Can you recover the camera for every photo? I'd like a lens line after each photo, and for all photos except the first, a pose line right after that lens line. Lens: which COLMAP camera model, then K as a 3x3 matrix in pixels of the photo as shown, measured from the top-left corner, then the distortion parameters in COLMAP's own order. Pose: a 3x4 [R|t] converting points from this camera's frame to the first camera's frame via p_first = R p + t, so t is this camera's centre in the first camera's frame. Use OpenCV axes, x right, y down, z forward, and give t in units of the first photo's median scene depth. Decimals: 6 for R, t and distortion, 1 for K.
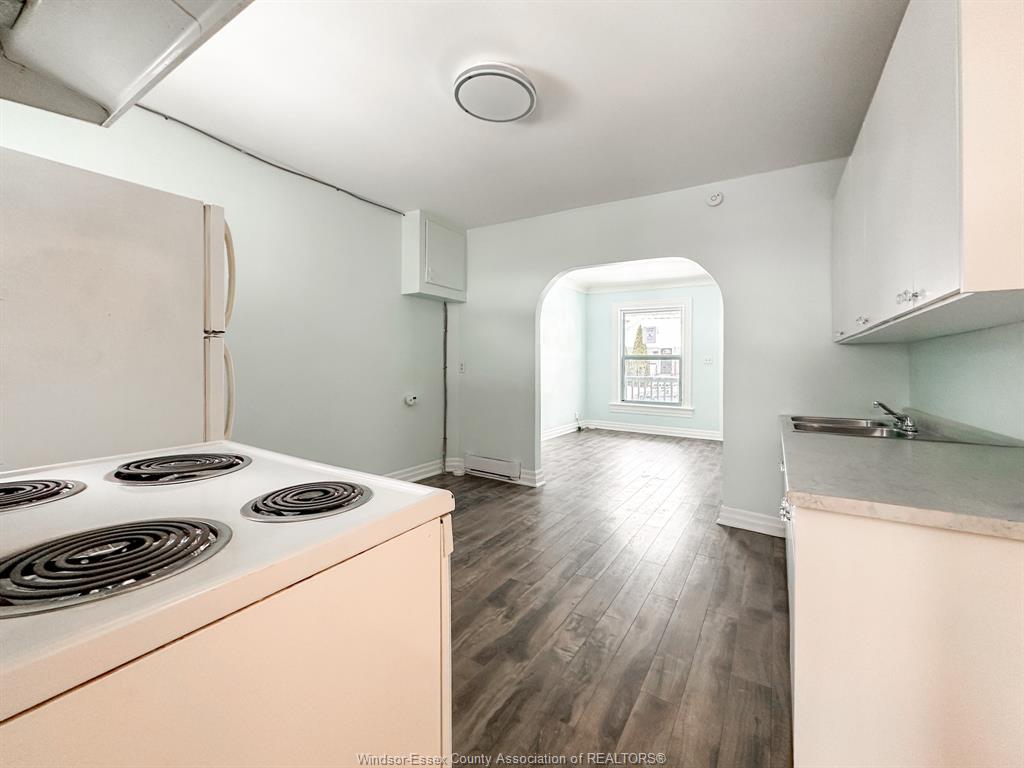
lens RADIAL K [[422.0, 0, 510.1], [0, 422.0, 374.3], [0, 0, 1]] dist [0.017934, 0.000544]
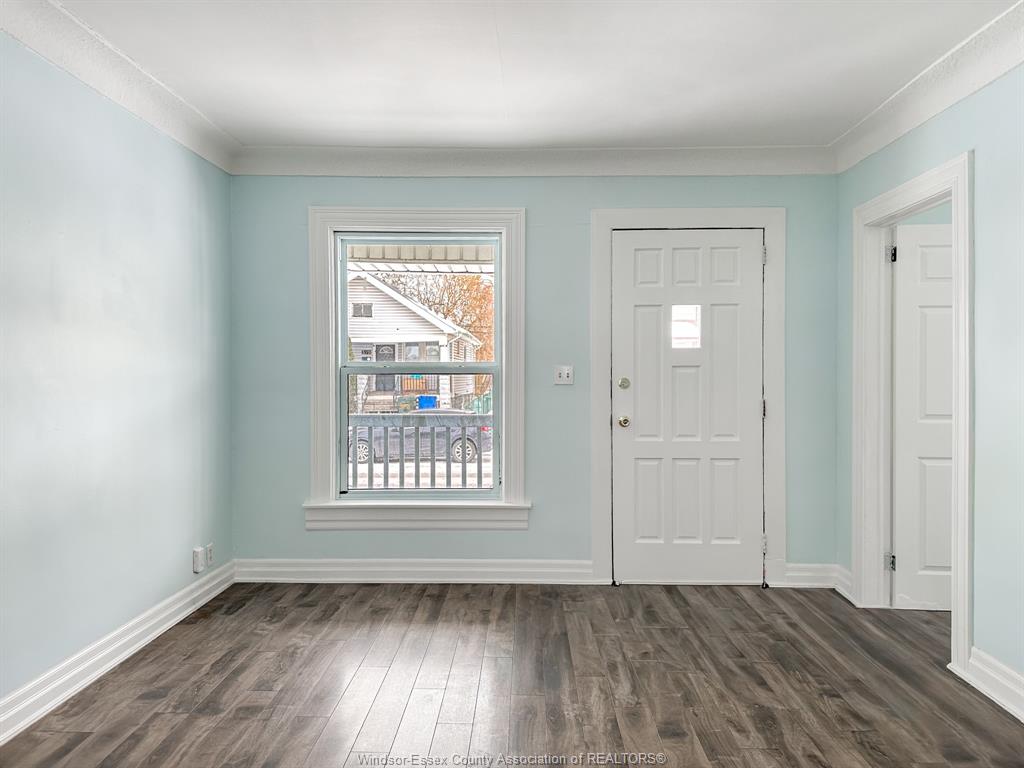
lens RADIAL K [[707.8, 0, 511.6], [0, 707.8, 383.2], [0, 0, 1]] dist [-0.003073, 0.000318]
pose [[0.848933, -0.004388, 0.528482, 0.080397], [0.007687, 0.999962, -0.004045, -0.022305], [-0.528444, 0.007496, 0.848935, 0.443591]]
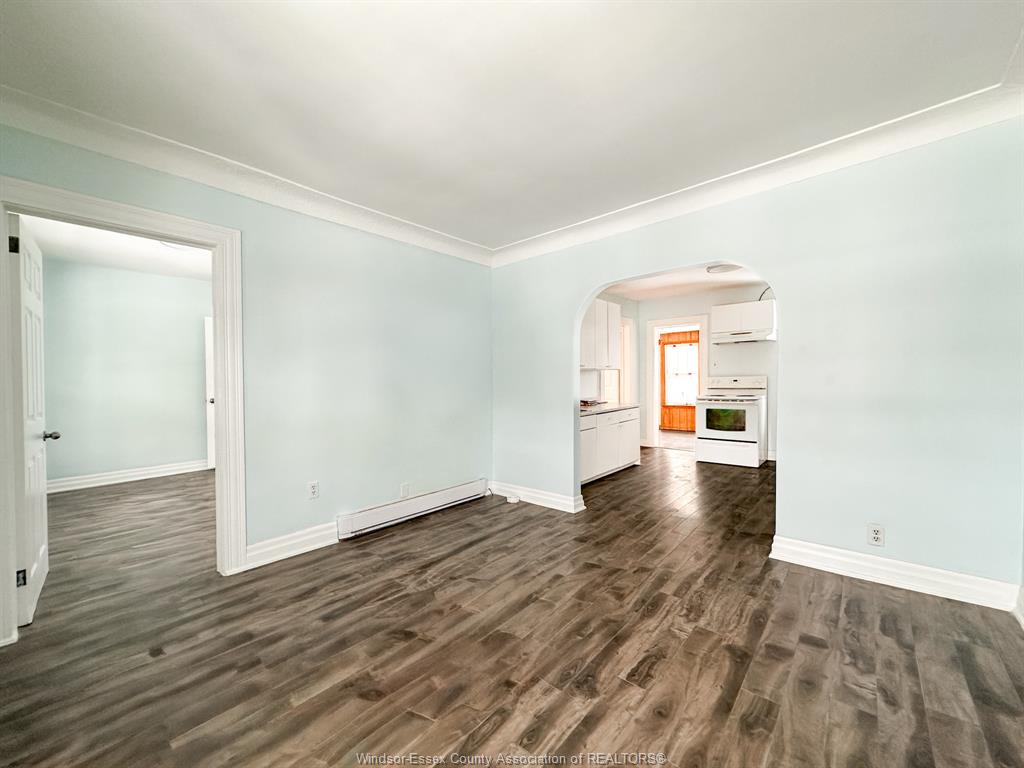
lens RADIAL K [[422.0, 0, 506.8], [0, 422.0, 387.4], [0, 0, 1]] dist [0.017934, 0.000544]
pose [[-0.991073, 0.002722, 0.133292, 0.439821], [0.006464, 0.999597, 0.027647, -0.031398], [-0.133163, 0.028262, -0.990691, 1.776855]]
